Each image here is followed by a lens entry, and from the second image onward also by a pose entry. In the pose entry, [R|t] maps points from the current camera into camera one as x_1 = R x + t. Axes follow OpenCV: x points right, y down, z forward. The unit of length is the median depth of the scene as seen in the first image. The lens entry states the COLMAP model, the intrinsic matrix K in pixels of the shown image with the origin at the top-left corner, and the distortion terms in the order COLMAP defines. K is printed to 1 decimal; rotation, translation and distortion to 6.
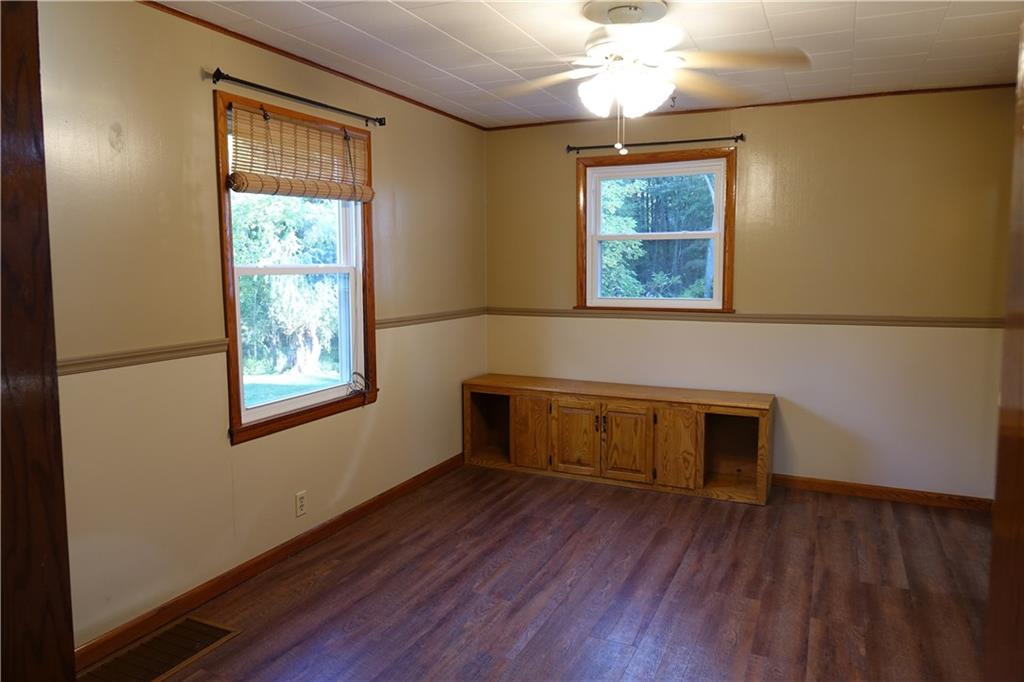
lens RADIAL K [[694.4, 0, 508.2], [0, 694.4, 337.3], [0, 0, 1]] dist [-0.011008, 0.000848]
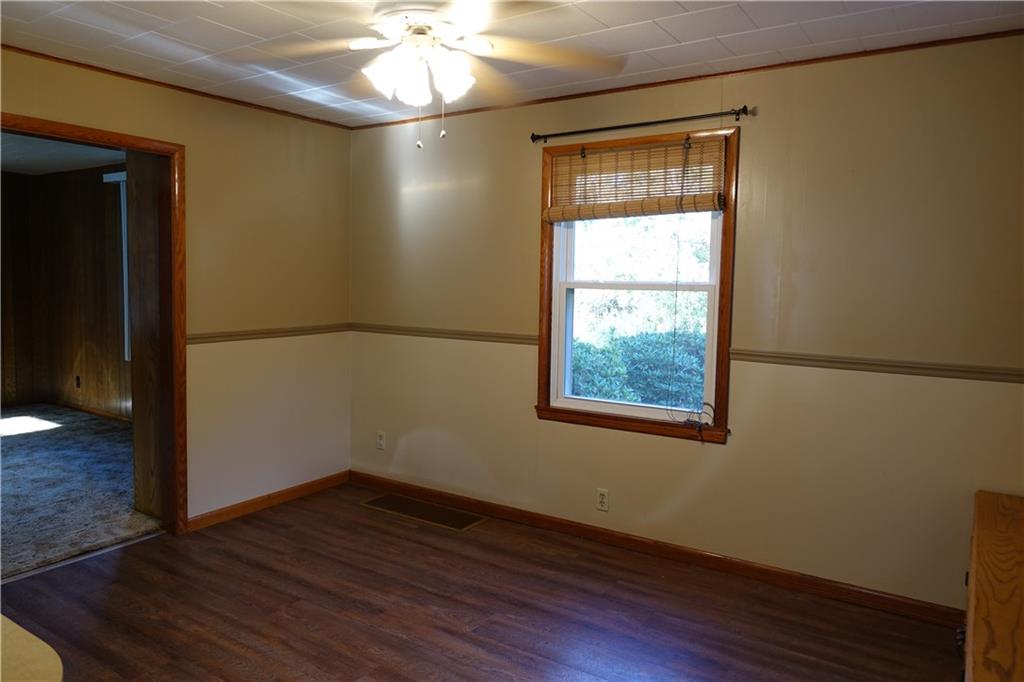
lens RADIAL K [[706.3, 0, 498.7], [0, 706.3, 334.6], [0, 0, 1]] dist [-0.002386, 0.000273]
pose [[-0.150377, 0.090303, -0.984496, 0.848664], [-0.112080, 0.987842, 0.107729, -0.125502], [0.982255, 0.126542, -0.138428, 1.027880]]
